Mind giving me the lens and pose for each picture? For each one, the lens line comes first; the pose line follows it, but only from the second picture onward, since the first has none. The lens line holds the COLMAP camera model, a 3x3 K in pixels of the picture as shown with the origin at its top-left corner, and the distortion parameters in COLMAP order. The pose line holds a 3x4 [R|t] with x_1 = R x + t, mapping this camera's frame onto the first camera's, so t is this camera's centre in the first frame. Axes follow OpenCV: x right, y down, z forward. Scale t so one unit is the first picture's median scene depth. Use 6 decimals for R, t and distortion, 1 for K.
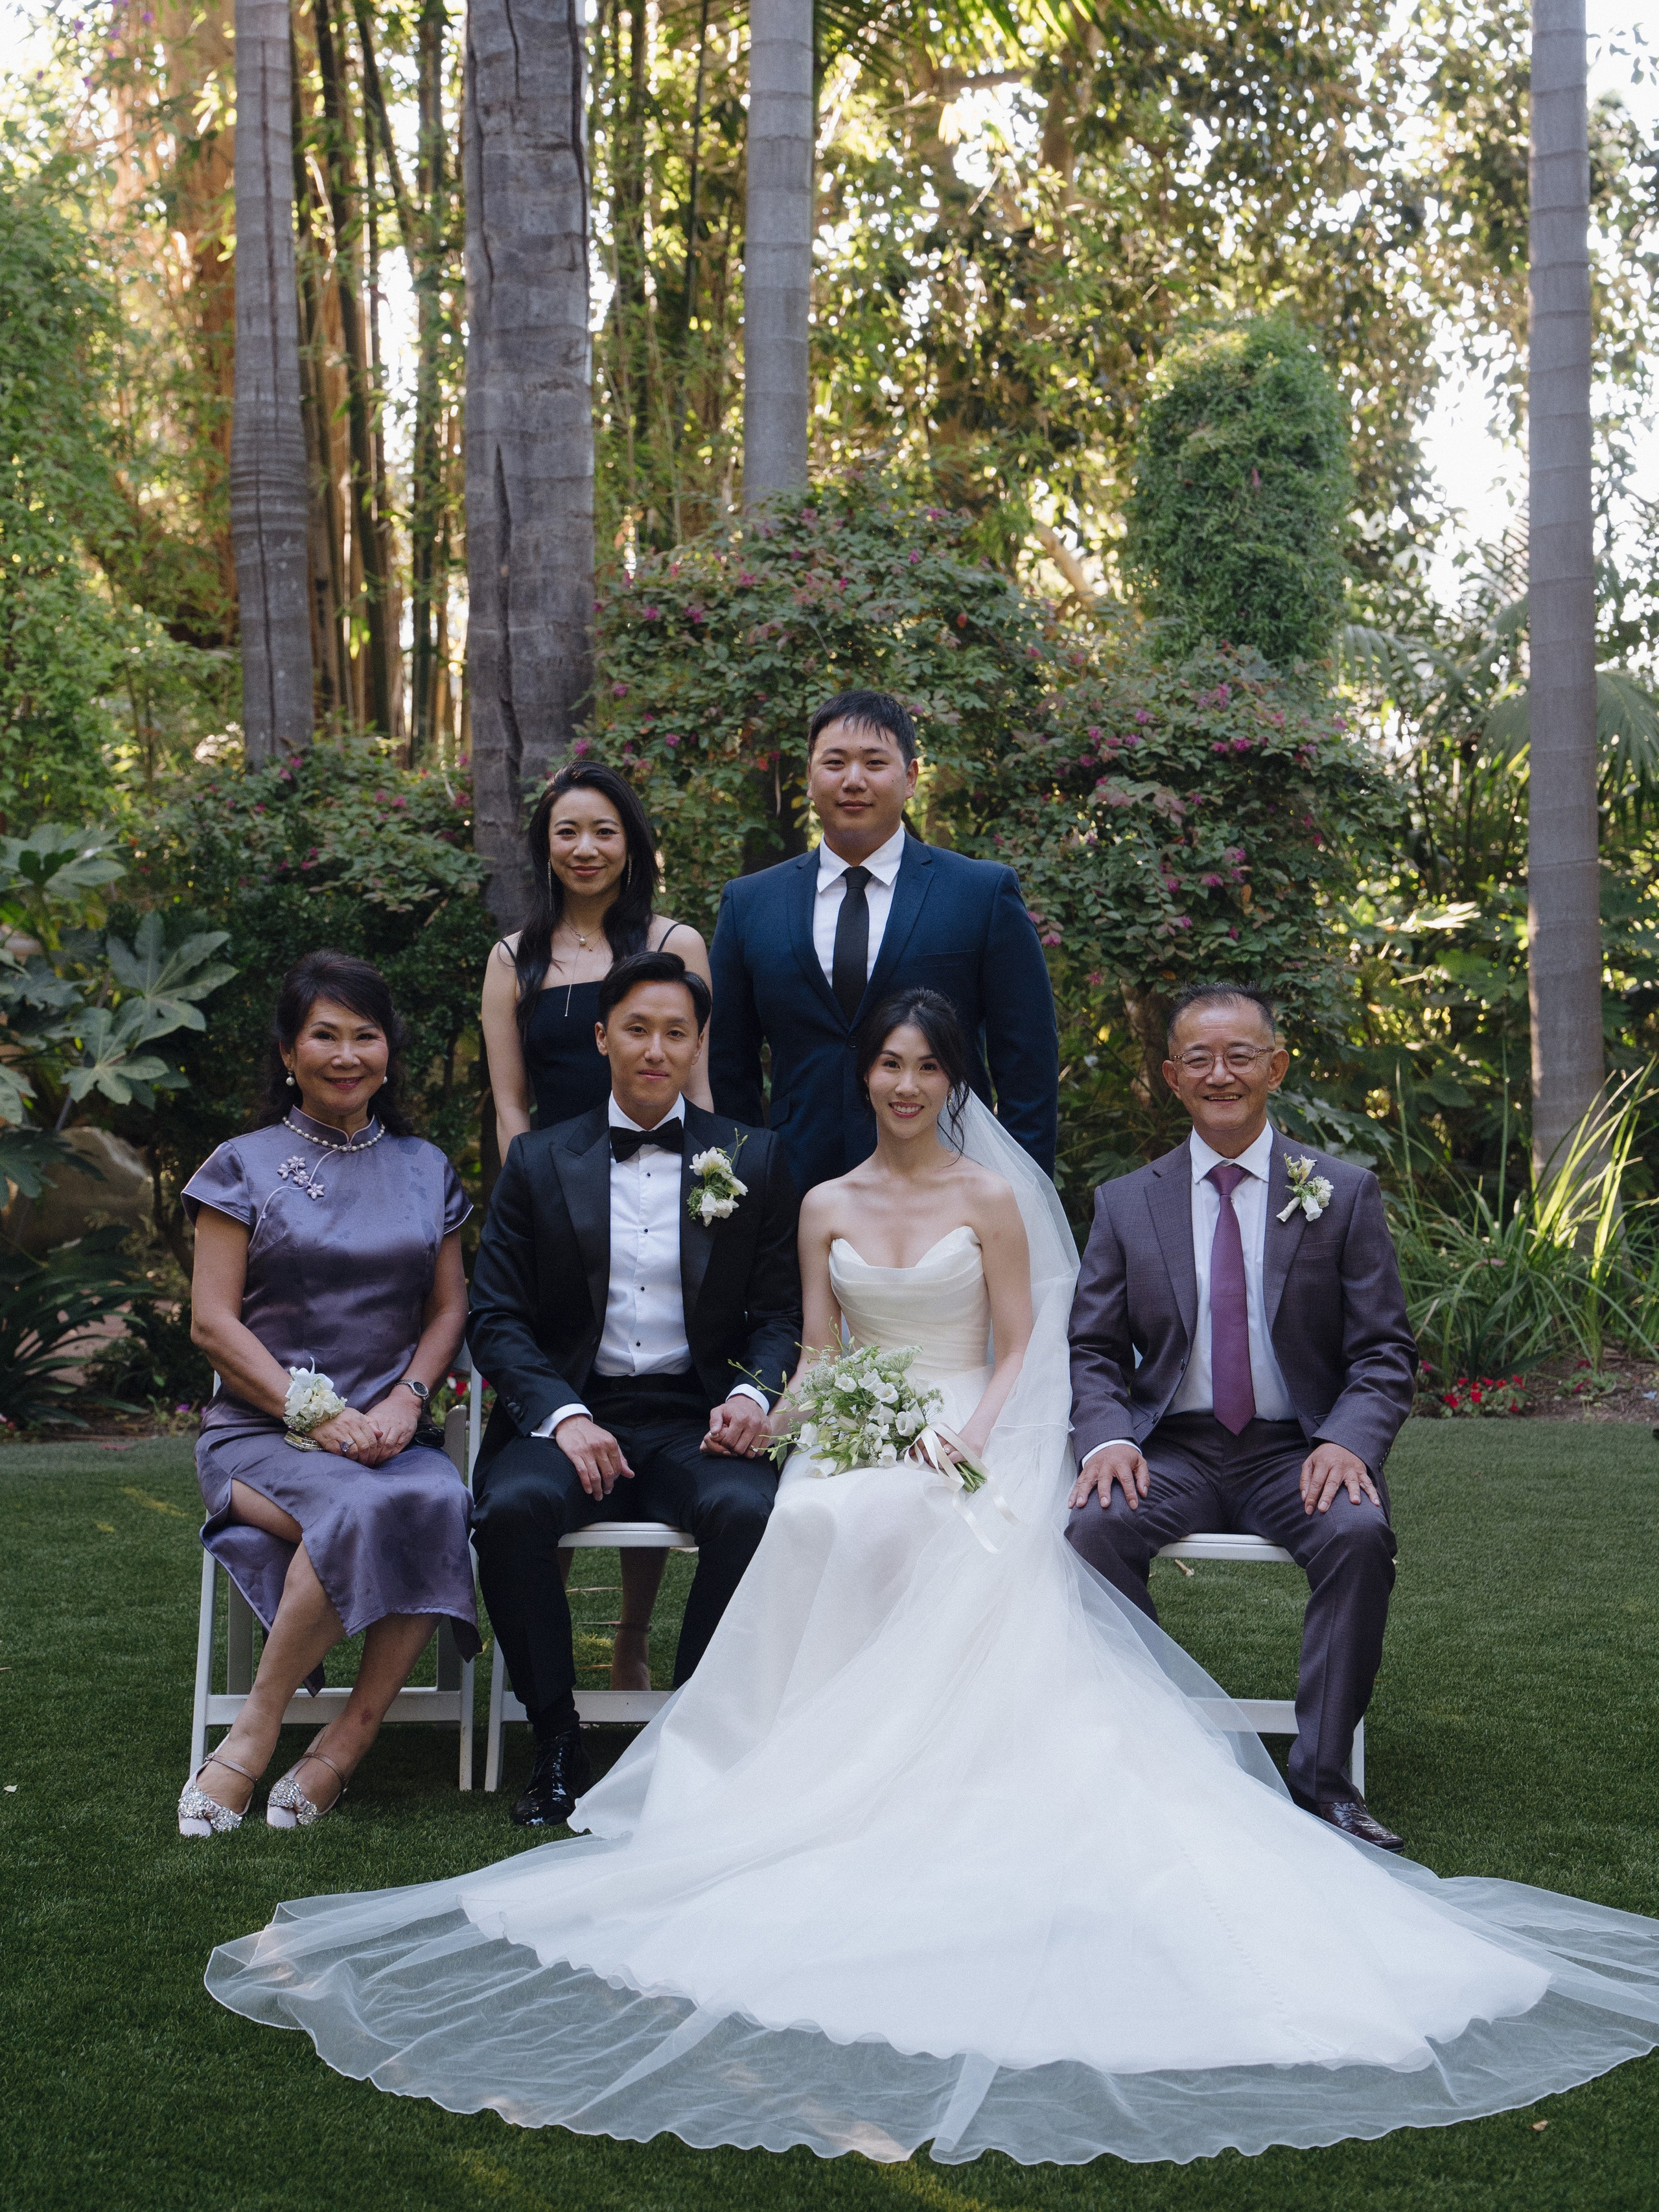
lens RADIAL K [[3996.5, 0, 828.9], [0, 3996.5, 1047.5], [0, 0, 1]] dist [0.468137, -1.905996]
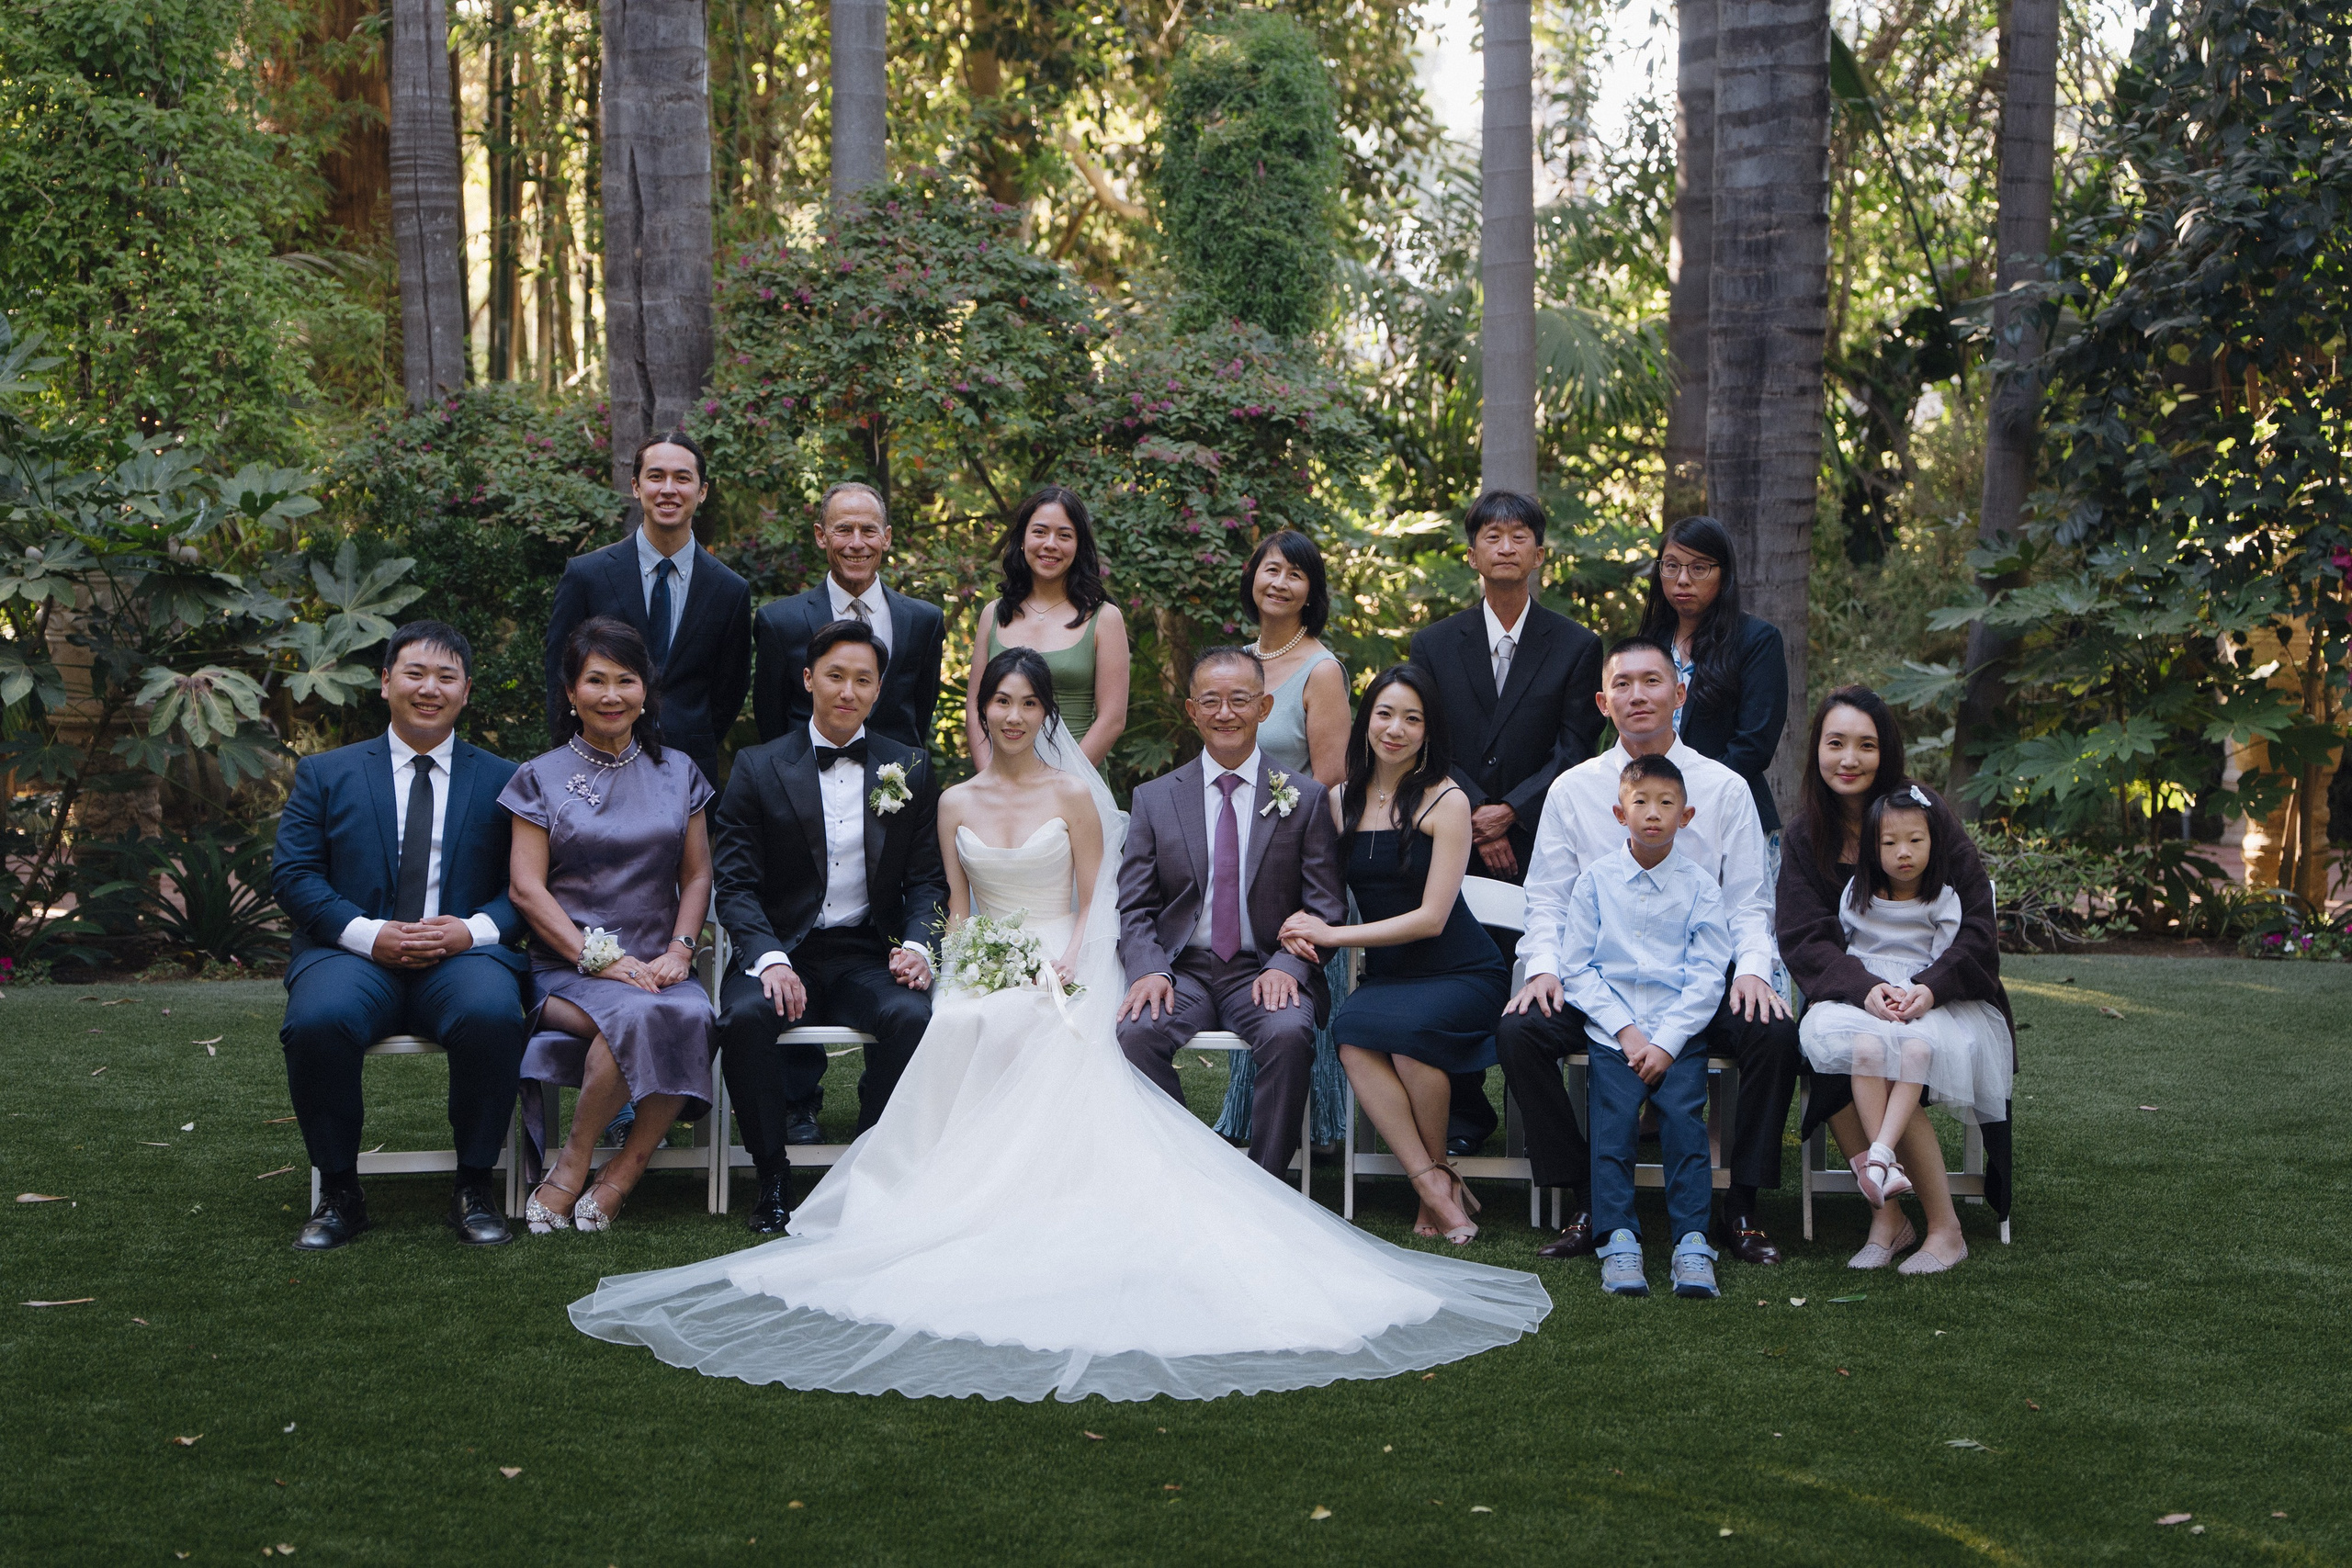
lens RADIAL K [[4059.5, 0, 1176.0], [0, 4059.5, 784.0], [0, 0, 1]] dist [0.574494, -2.739158]
pose [[0.996422, -0.004563, 0.084396, -0.026519], [0.000409, 0.998790, 0.049172, -0.021698], [-0.084519, -0.048961, 0.995218, -0.248815]]
